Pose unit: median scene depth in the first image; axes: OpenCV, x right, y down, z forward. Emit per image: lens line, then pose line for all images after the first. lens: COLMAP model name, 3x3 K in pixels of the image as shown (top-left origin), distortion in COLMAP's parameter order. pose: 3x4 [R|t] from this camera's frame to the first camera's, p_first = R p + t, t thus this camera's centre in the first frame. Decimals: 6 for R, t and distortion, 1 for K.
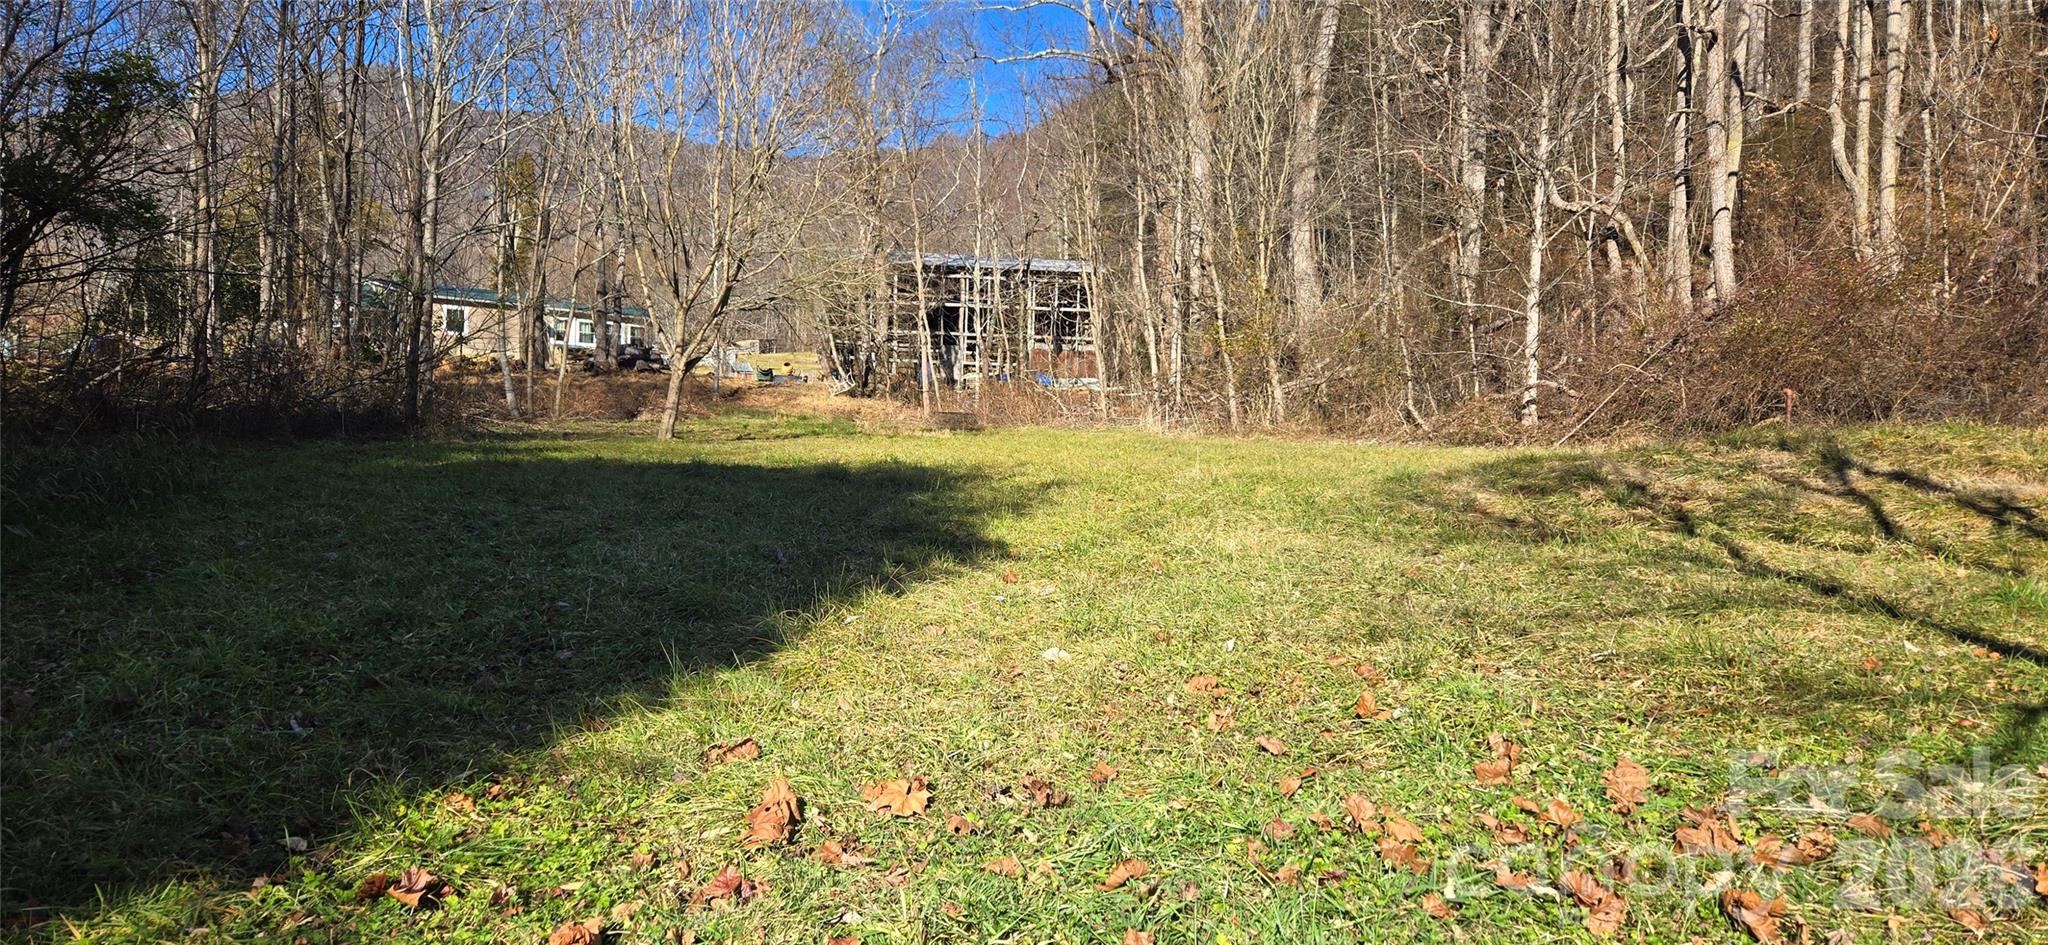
lens RADIAL K [[1368.4, 0, 1038.5], [0, 1368.4, 468.8], [0, 0, 1]] dist [0.081128, -0.072555]
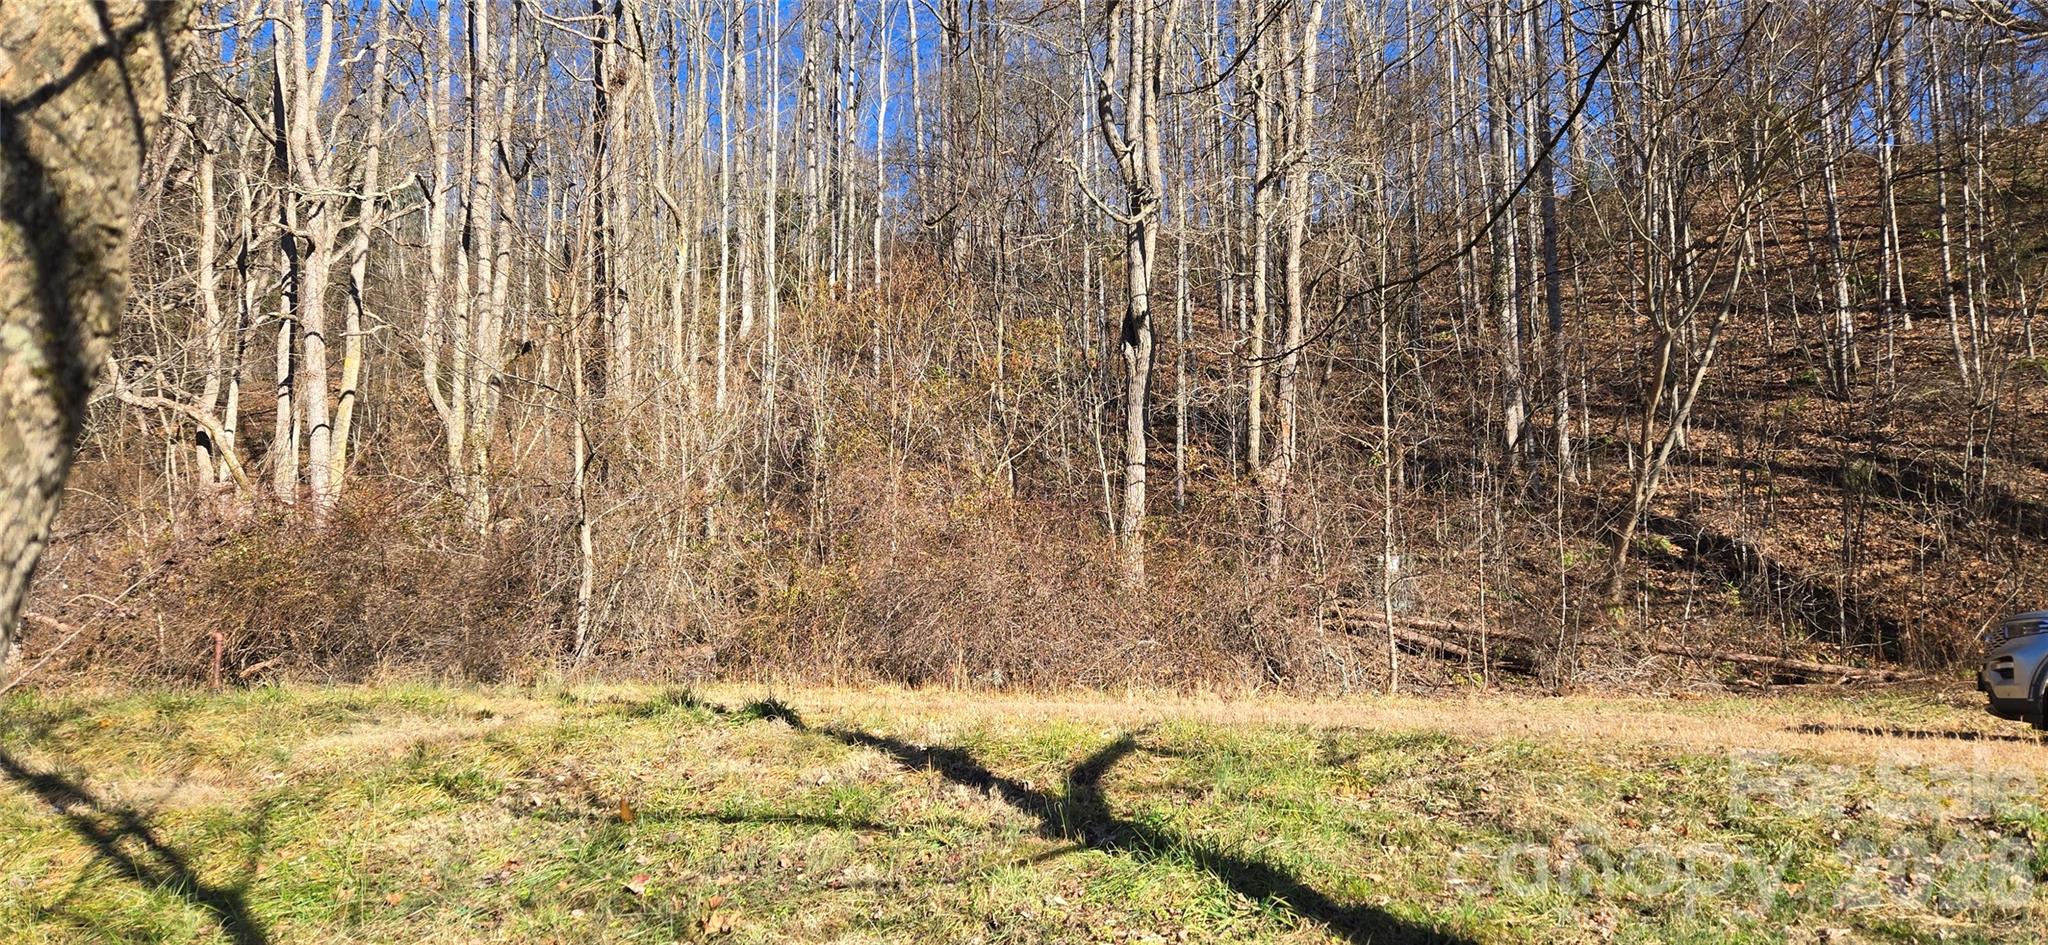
lens RADIAL K [[1368.4, 0, 1038.5], [0, 1368.4, 468.8], [0, 0, 1]] dist [0.081128, -0.072555]
pose [[0.650033, 0.088668, 0.754715, 0.106493], [0.029865, 0.989421, -0.141964, -0.010256], [-0.759319, 0.114821, 0.640508, 0.033059]]
